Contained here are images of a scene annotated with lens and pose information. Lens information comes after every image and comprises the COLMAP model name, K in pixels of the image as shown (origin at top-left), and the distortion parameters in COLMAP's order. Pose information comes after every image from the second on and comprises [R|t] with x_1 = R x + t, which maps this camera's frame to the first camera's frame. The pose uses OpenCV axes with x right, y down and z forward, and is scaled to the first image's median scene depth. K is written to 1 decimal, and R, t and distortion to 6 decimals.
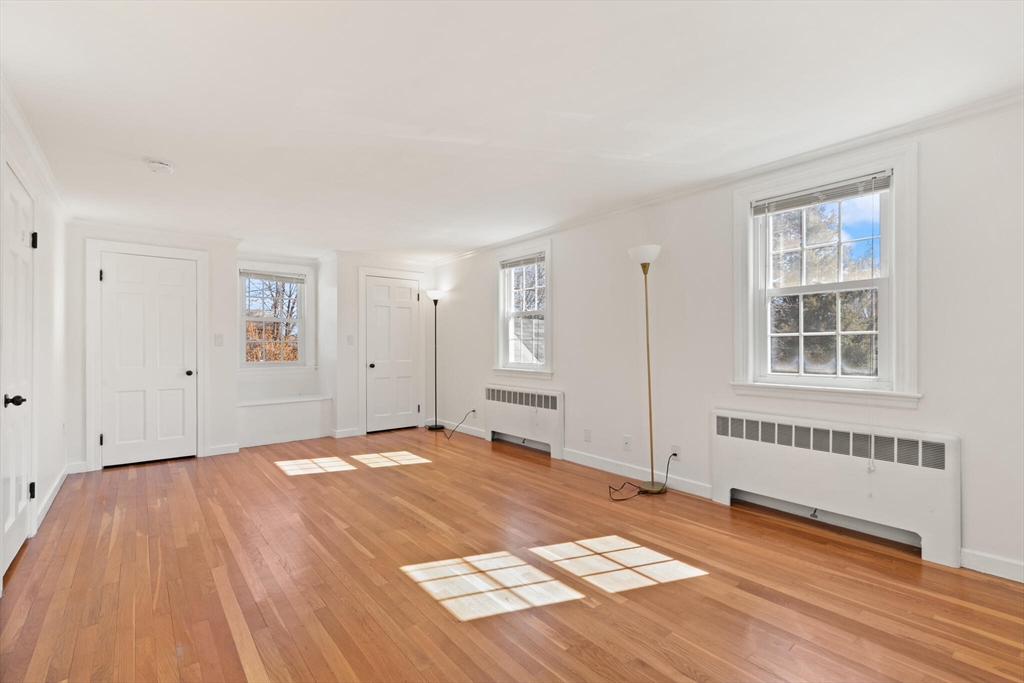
lens RADIAL K [[462.0, 0, 516.6], [0, 462.0, 344.3], [0, 0, 1]] dist [-0.000855, 0.000095]
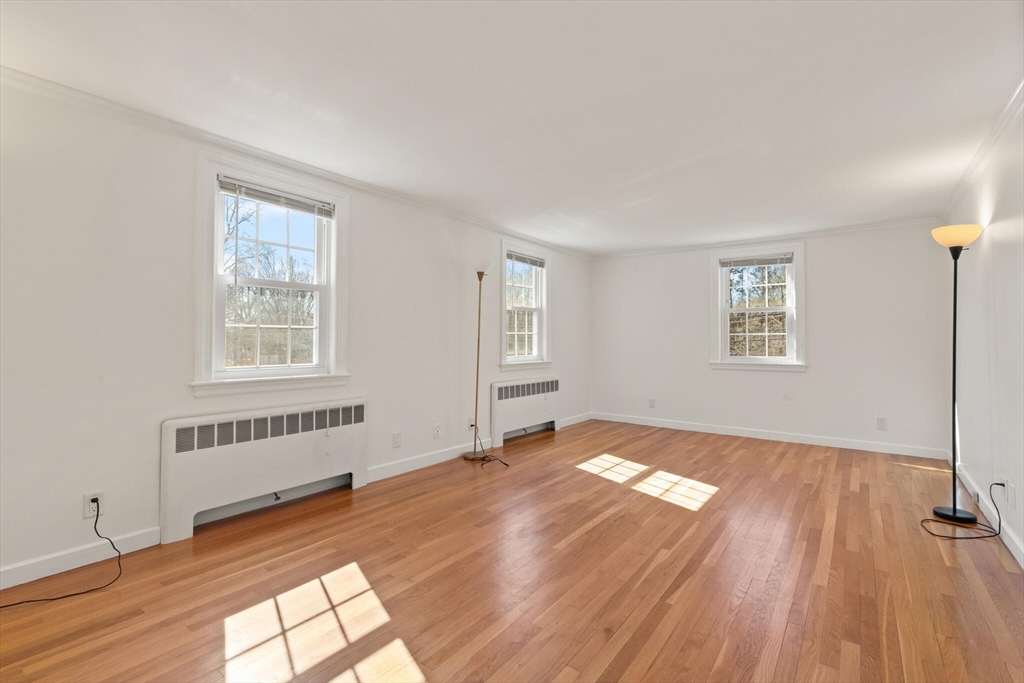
lens RADIAL K [[536.4, 0, 468.5], [0, 536.4, 322.5], [0, 0, 1]] dist [0.002980, -0.001877]
pose [[-0.255701, 0.035734, 0.966095, -1.044799], [-0.004059, 0.999268, -0.038036, 0.013083], [-0.966747, -0.013647, -0.255369, 1.347033]]
